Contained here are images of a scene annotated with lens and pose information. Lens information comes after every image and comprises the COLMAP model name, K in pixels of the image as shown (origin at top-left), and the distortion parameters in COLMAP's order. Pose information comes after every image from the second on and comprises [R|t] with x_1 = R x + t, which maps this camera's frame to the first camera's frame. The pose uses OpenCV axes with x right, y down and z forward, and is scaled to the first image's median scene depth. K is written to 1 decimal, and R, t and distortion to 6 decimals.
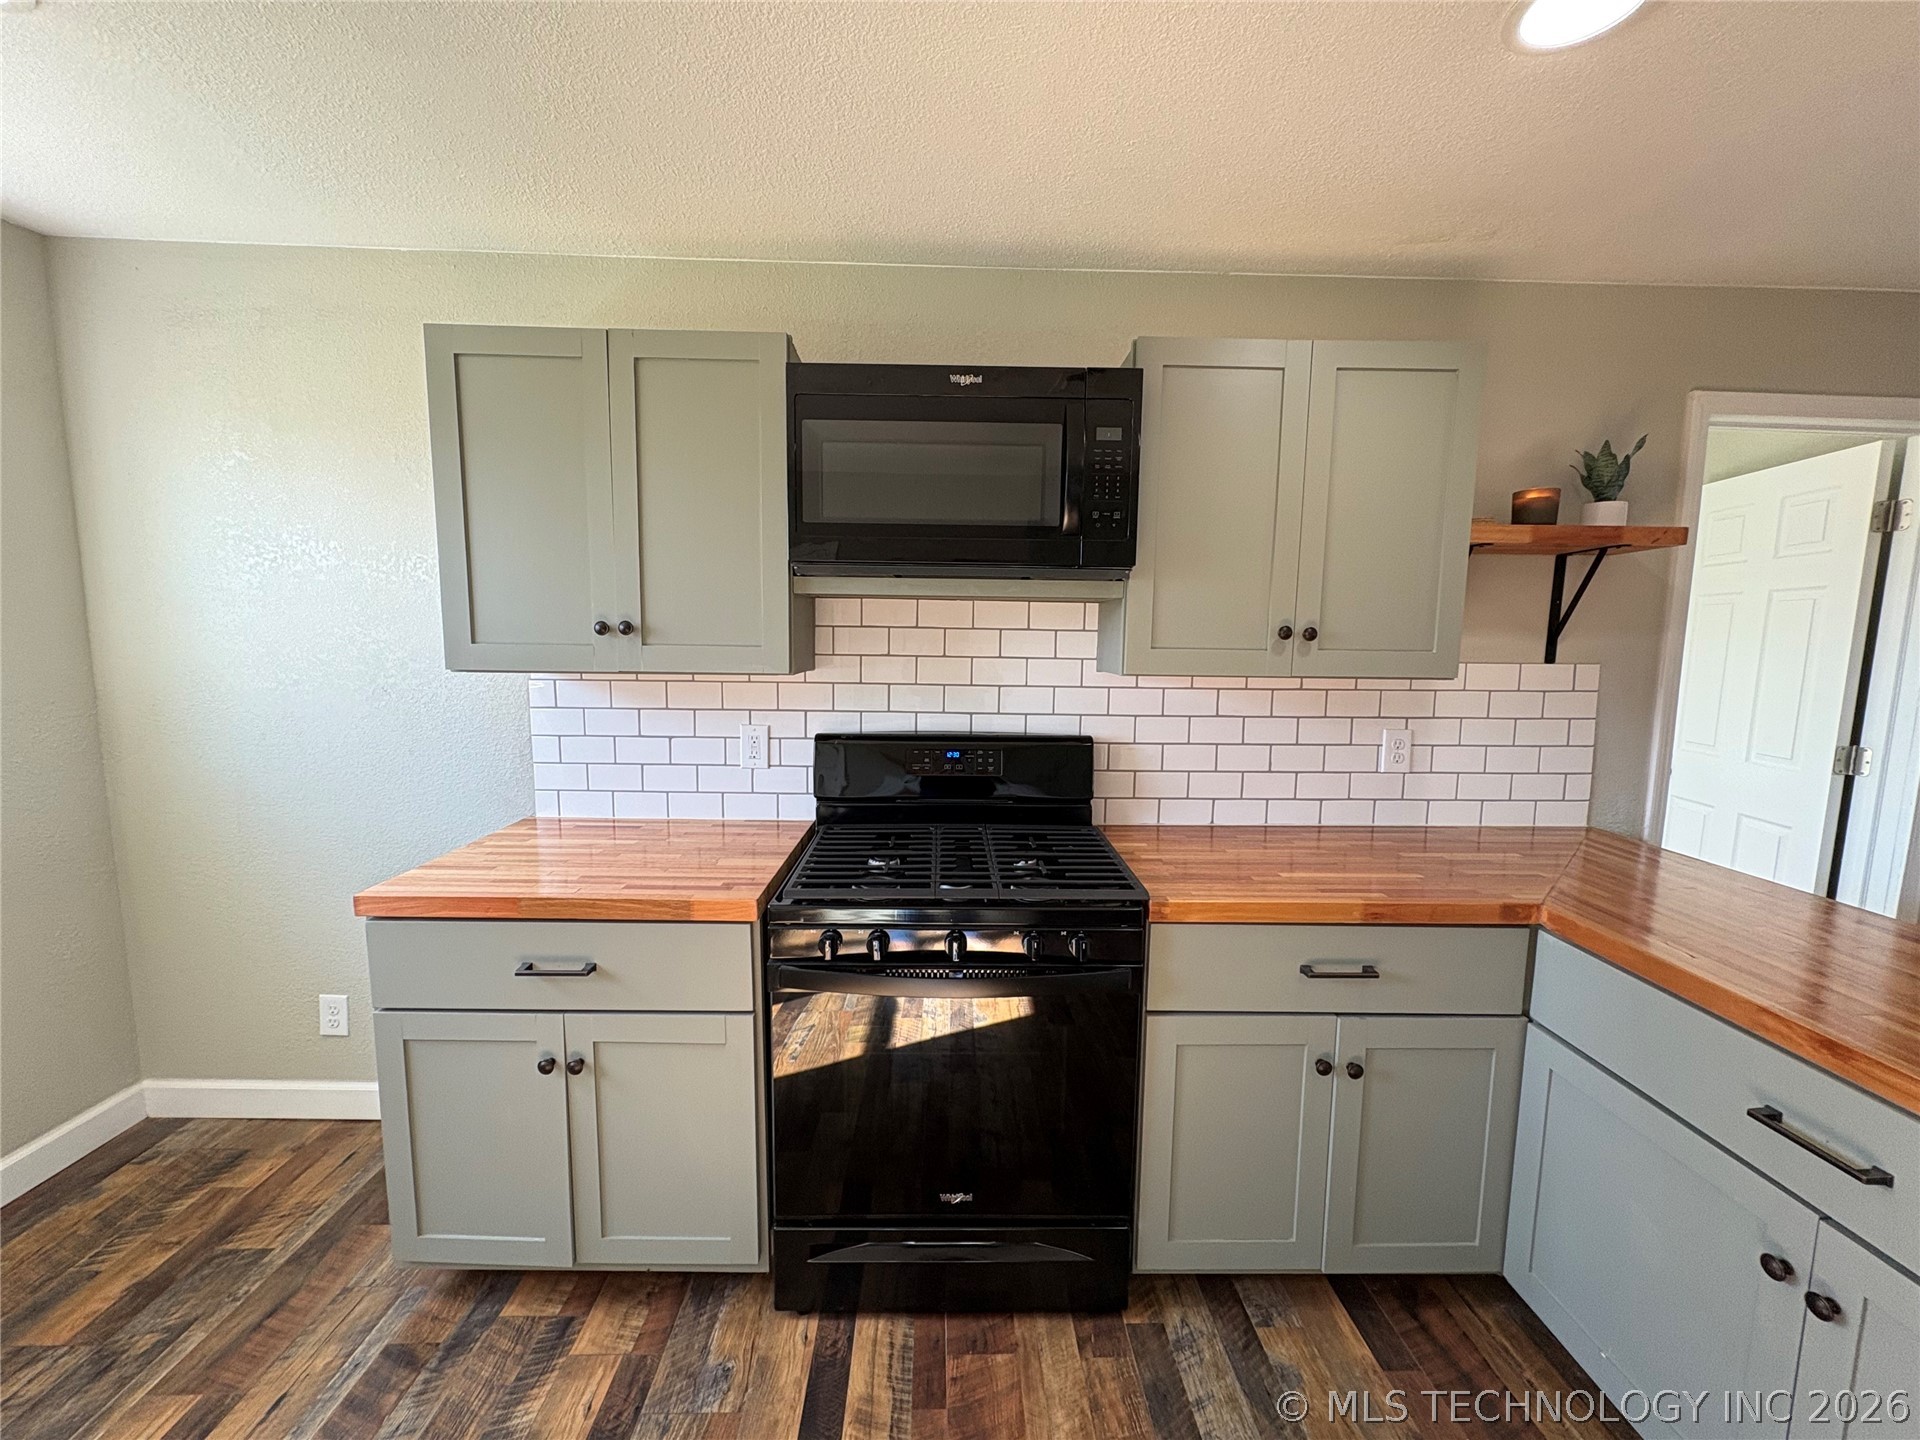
lens RADIAL K [[761.9, 0, 958.4], [0, 761.9, 720.5], [0, 0, 1]] dist [0.000536, 0.000193]
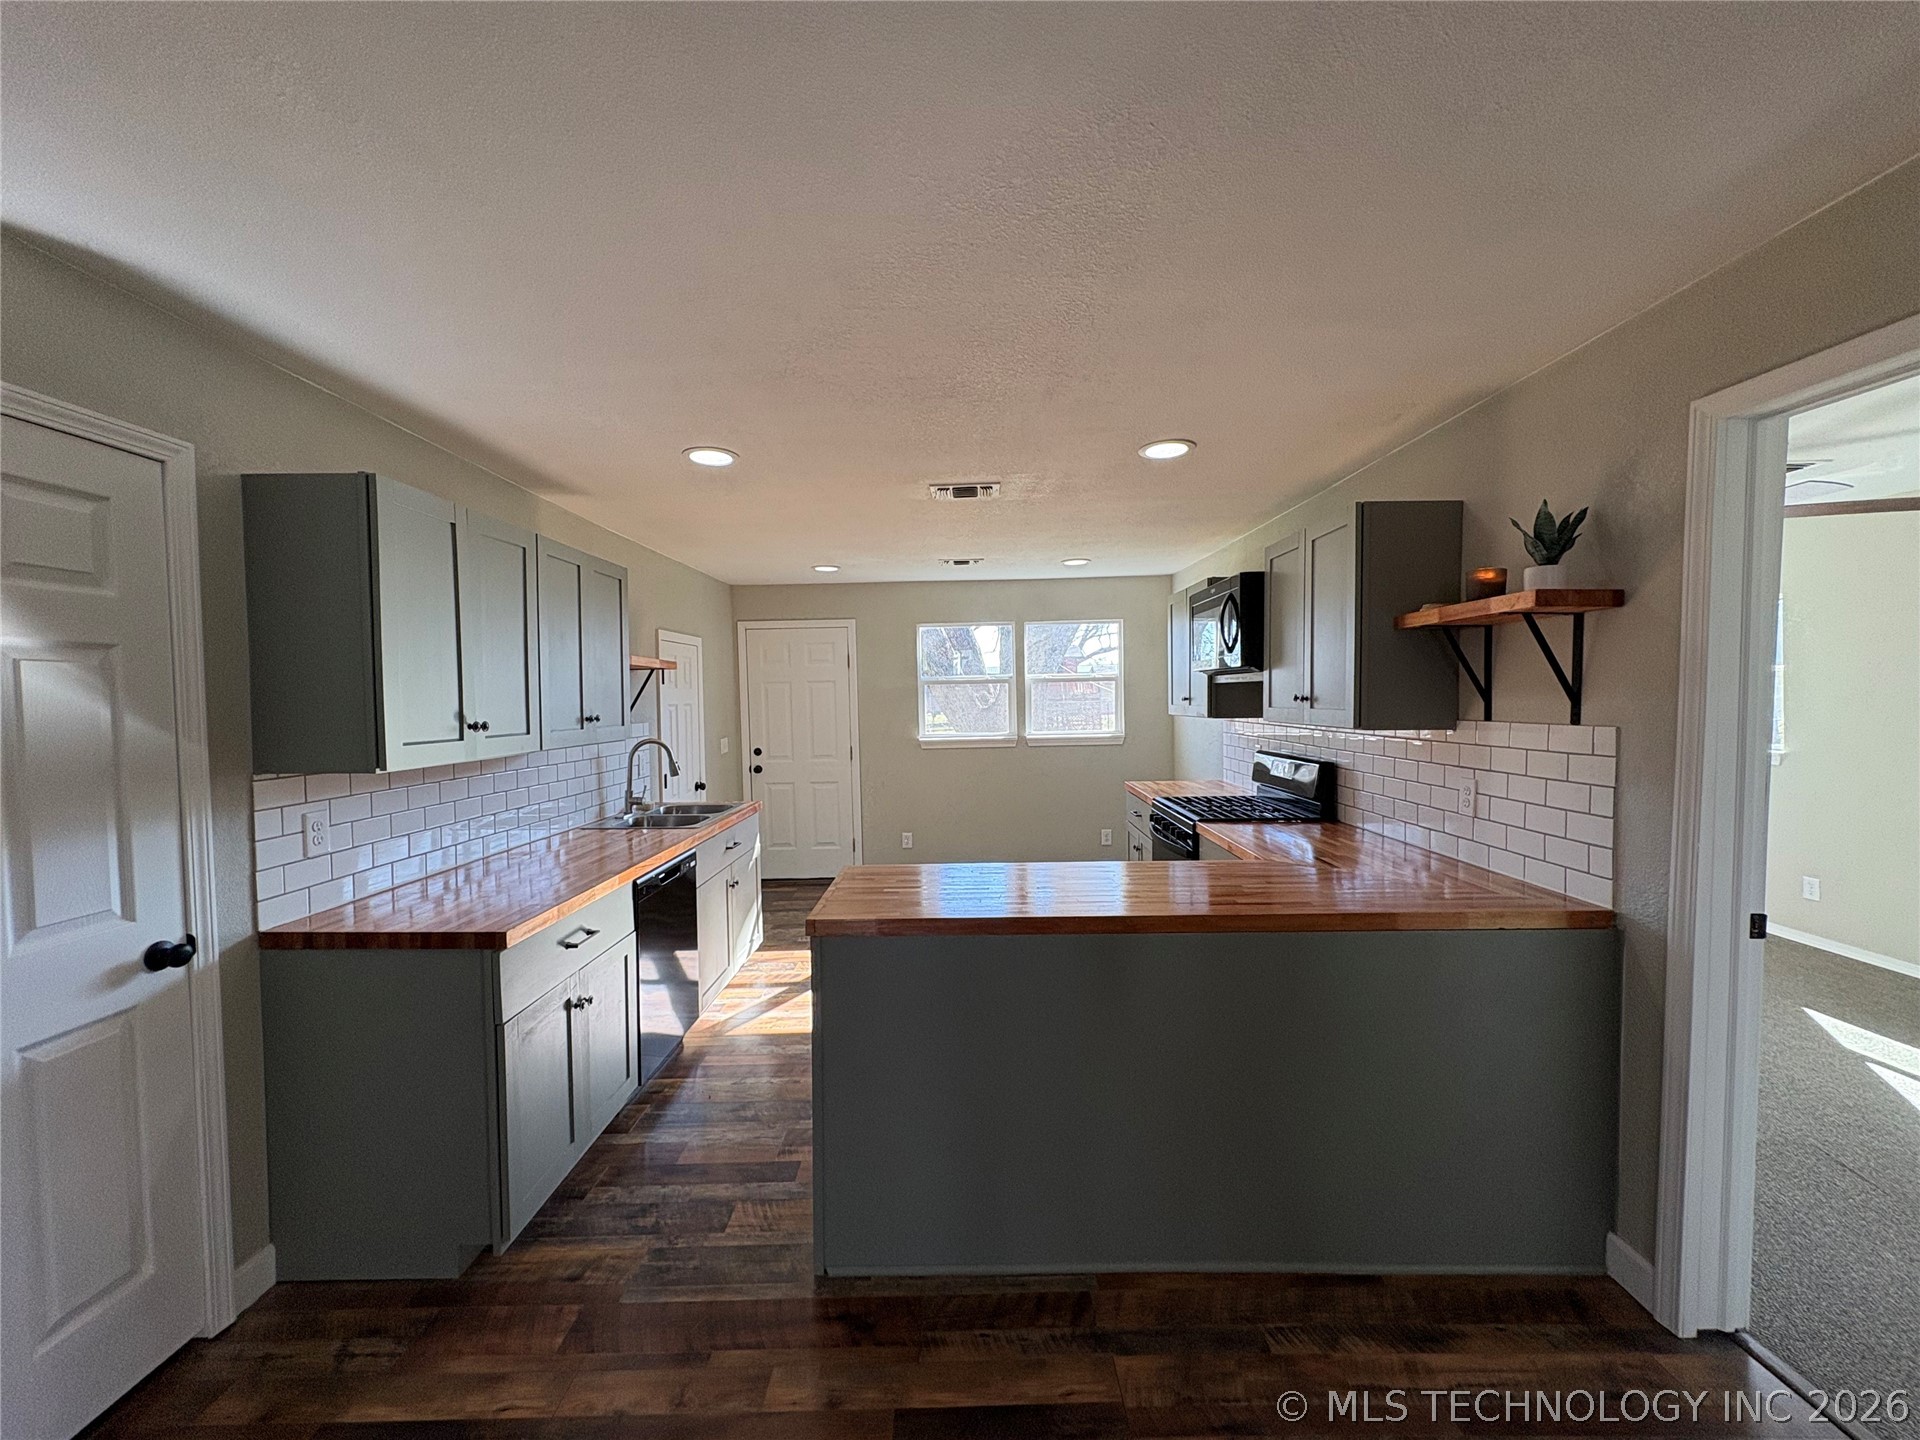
lens RADIAL K [[763.4, 0, 957.4], [0, 763.4, 720.0], [0, 0, 1]] dist [0.001351, -0.000072]
pose [[-0.029678, 0.019206, -0.999375, 2.156034], [-0.102652, 0.994470, 0.022160, -0.026926], [0.994275, 0.103245, -0.027542, 0.307825]]
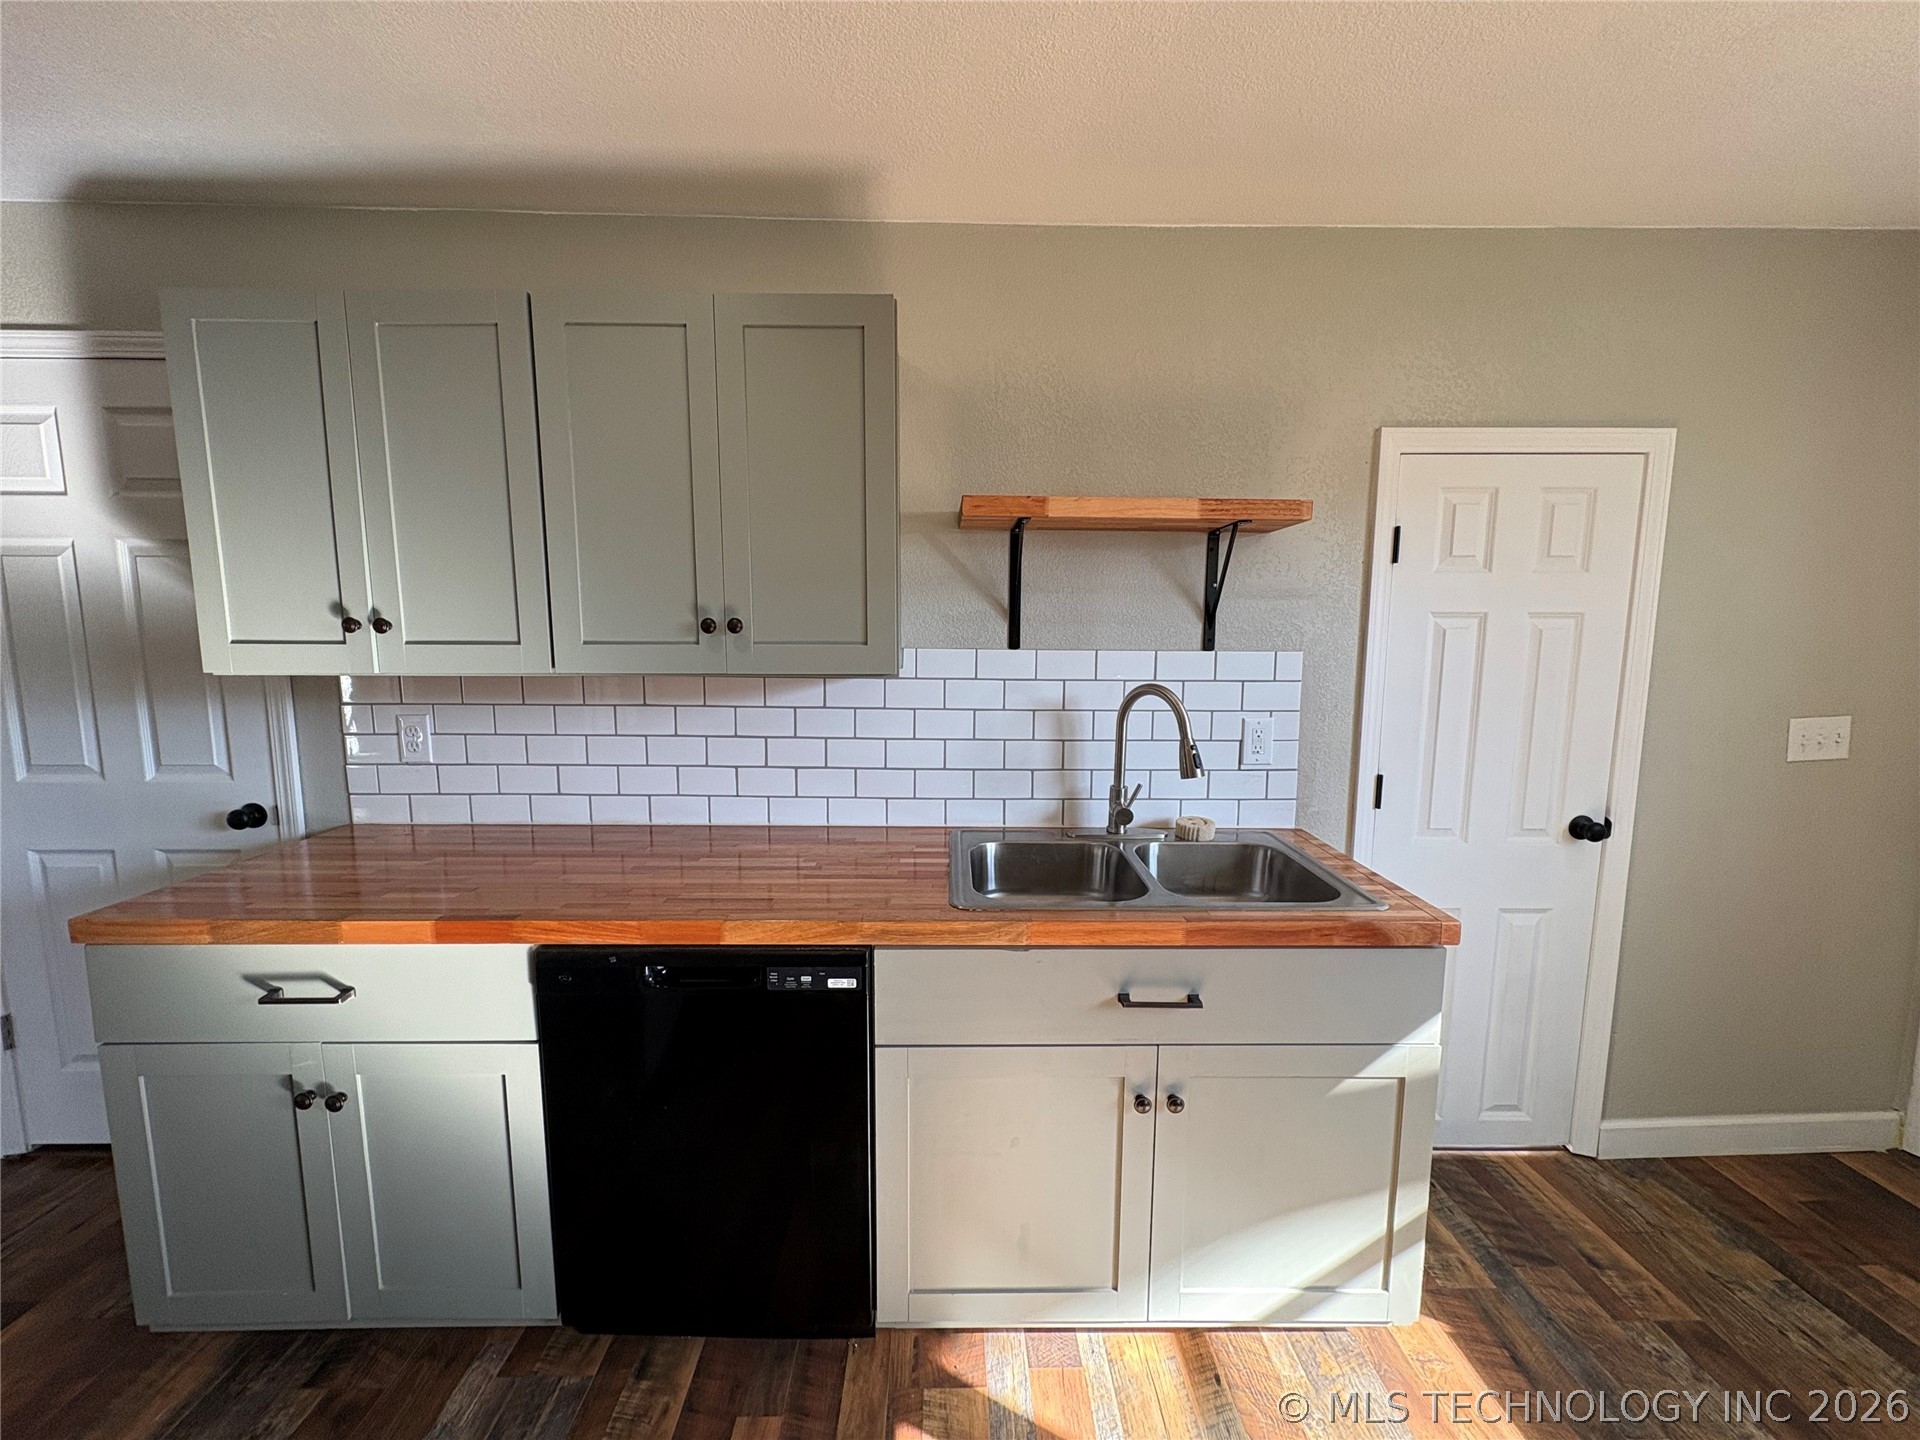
lens RADIAL K [[763.4, 0, 957.4], [0, 763.4, 720.0], [0, 0, 1]] dist [0.001351, -0.000072]
pose [[-0.999826, -0.017657, 0.006046, 0.169147], [-0.015747, 0.971999, 0.234457, -0.015038], [-0.010016, 0.234321, -0.972108, 0.343146]]
